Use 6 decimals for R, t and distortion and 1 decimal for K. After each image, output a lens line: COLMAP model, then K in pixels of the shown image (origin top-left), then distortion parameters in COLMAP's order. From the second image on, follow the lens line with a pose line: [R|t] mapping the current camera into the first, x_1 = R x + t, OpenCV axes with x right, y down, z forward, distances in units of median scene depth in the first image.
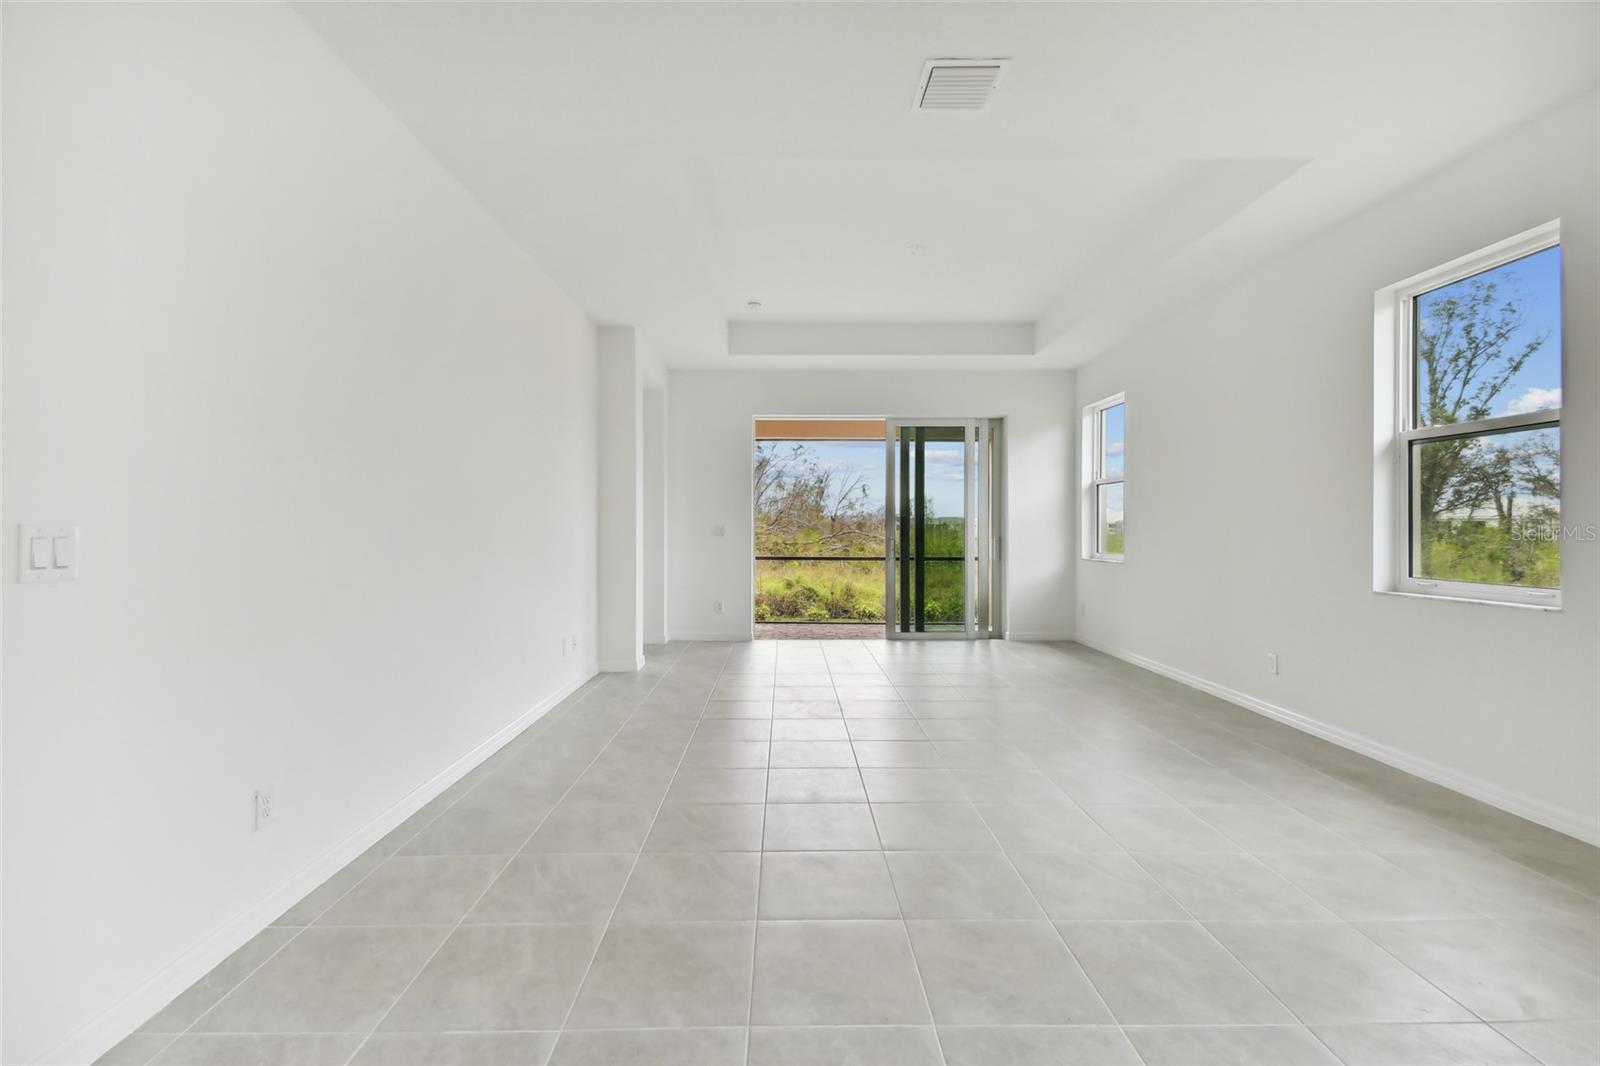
lens RADIAL K [[706.7, 0, 795.9], [0, 706.7, 509.8], [0, 0, 1]] dist [0.001055, -0.000106]
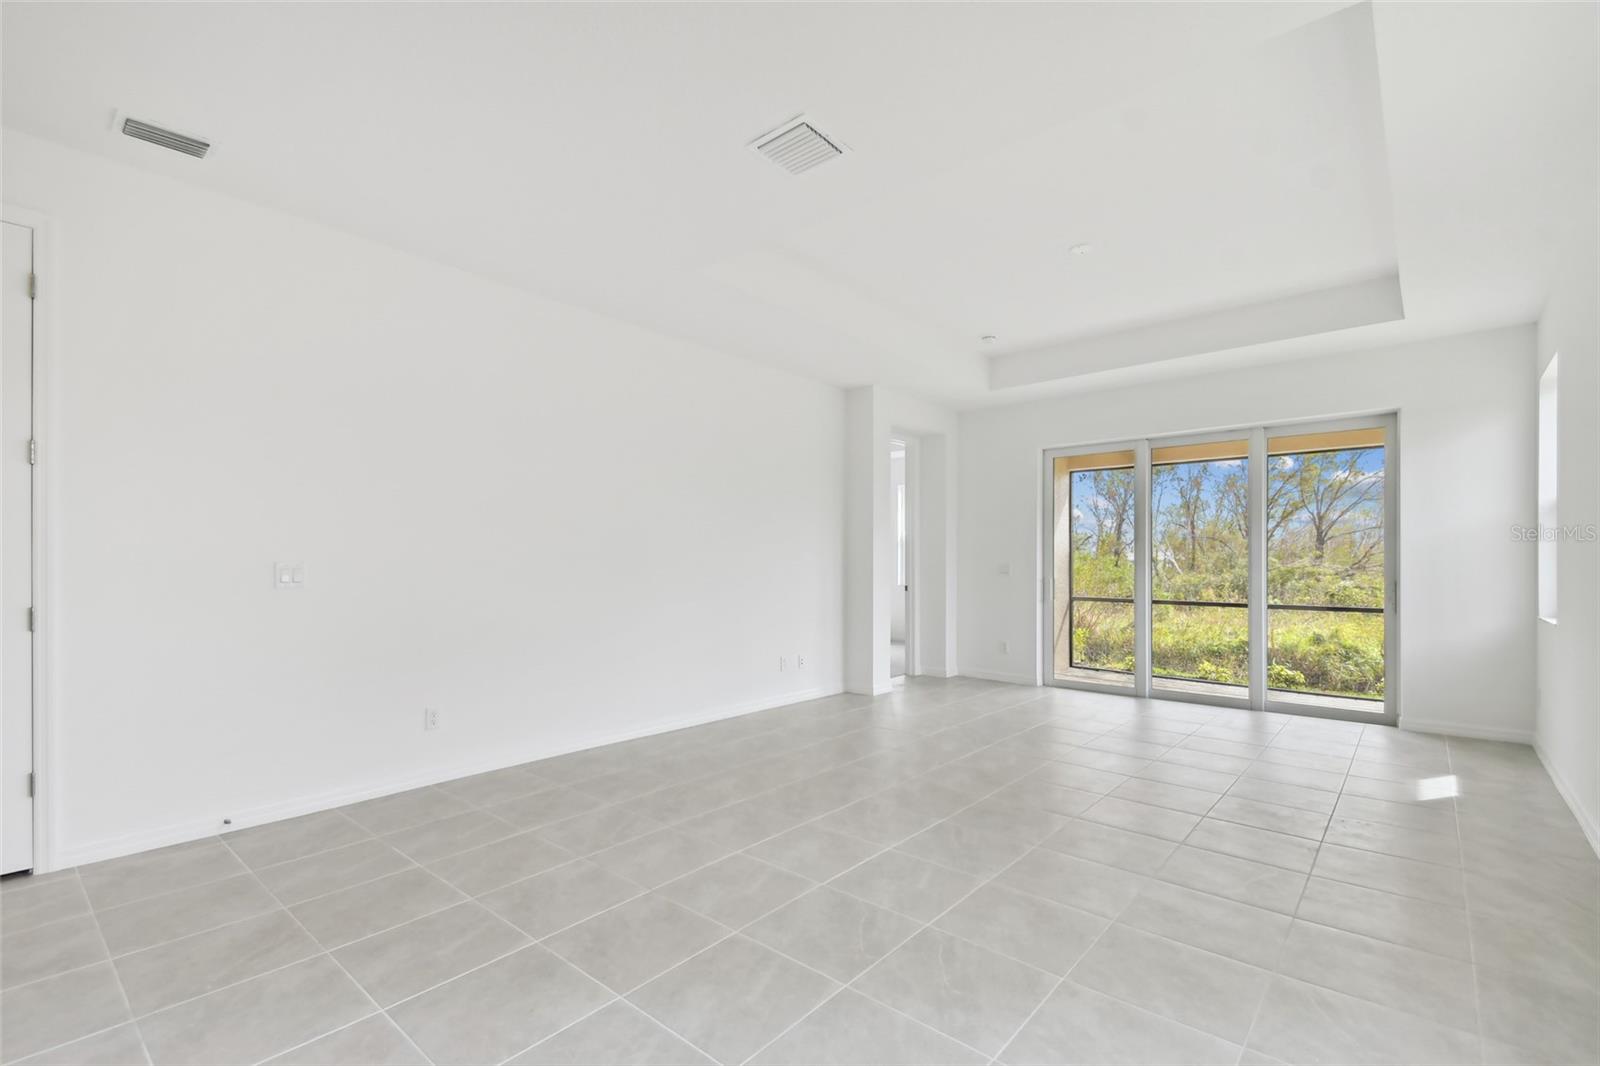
lens RADIAL K [[699.0, 0, 789.7], [0, 699.0, 563.2], [0, 0, 1]] dist [0.052764, -0.029201]
pose [[0.747797, 0.002189, -0.663924, 0.315798], [0.012147, 0.999782, 0.016978, 0.000369], [0.663816, -0.020761, 0.747607, 0.071526]]
